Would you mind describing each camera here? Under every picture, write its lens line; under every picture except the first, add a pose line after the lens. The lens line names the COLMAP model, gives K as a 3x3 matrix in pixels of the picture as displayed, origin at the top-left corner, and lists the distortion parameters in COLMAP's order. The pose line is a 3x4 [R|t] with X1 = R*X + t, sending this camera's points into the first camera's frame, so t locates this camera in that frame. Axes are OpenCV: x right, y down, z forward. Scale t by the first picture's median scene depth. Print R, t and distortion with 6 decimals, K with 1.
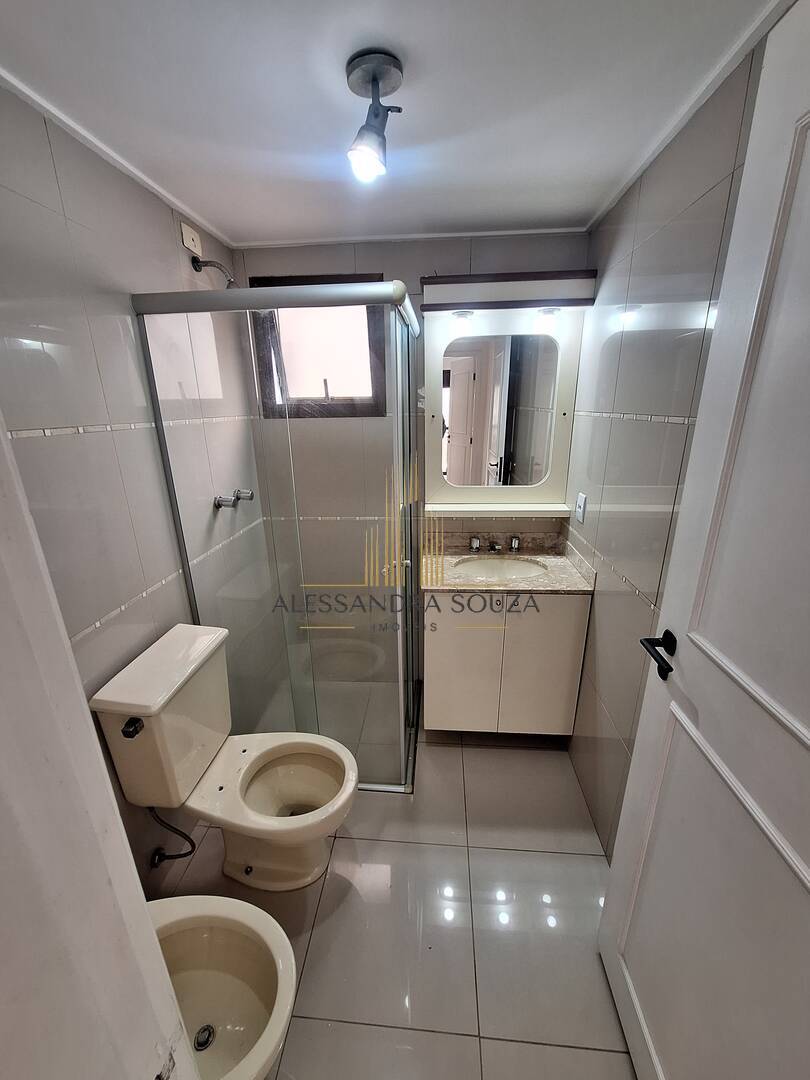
lens RADIAL K [[421.8, 0, 402.5], [0, 421.8, 543.2], [0, 0, 1]] dist [-0.010263, 0.002397]
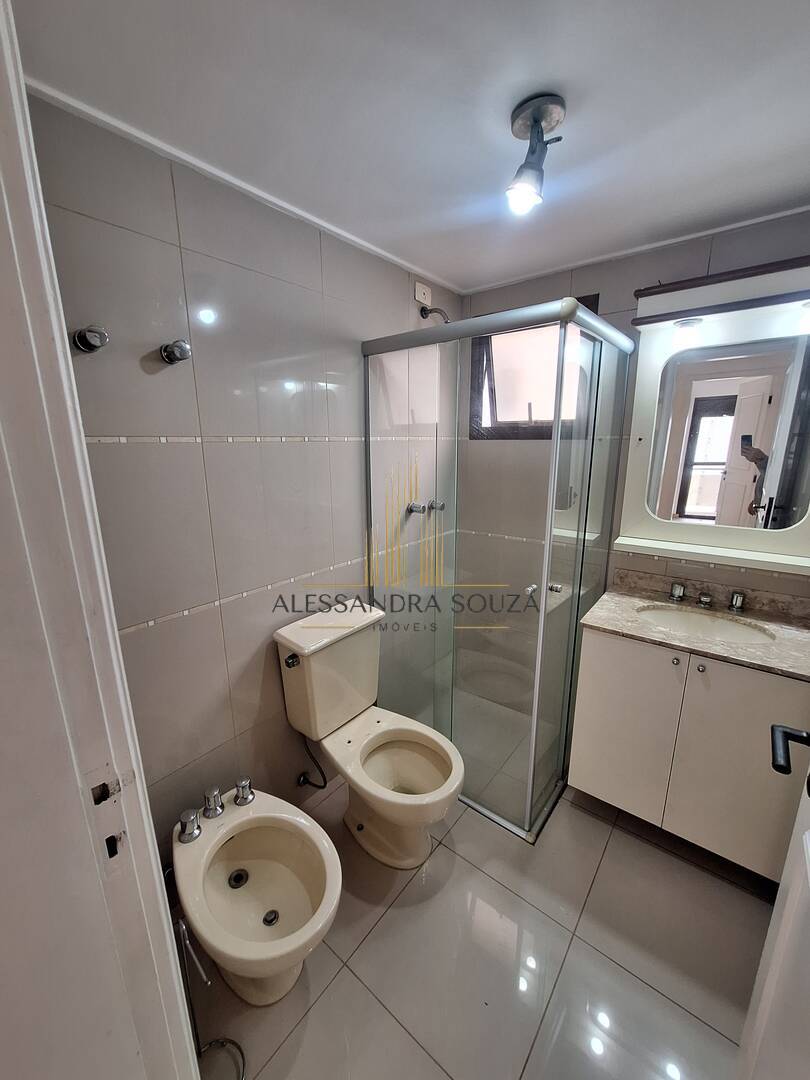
lens RADIAL K [[421.8, 0, 402.4], [0, 421.8, 539.6], [0, 0, 1]] dist [-0.010263, 0.002397]
pose [[0.832700, 0.135757, -0.536824, 0.190154], [-0.178238, 0.983597, -0.027734, 0.026487], [0.524253, 0.118777, 0.843238, 0.015167]]
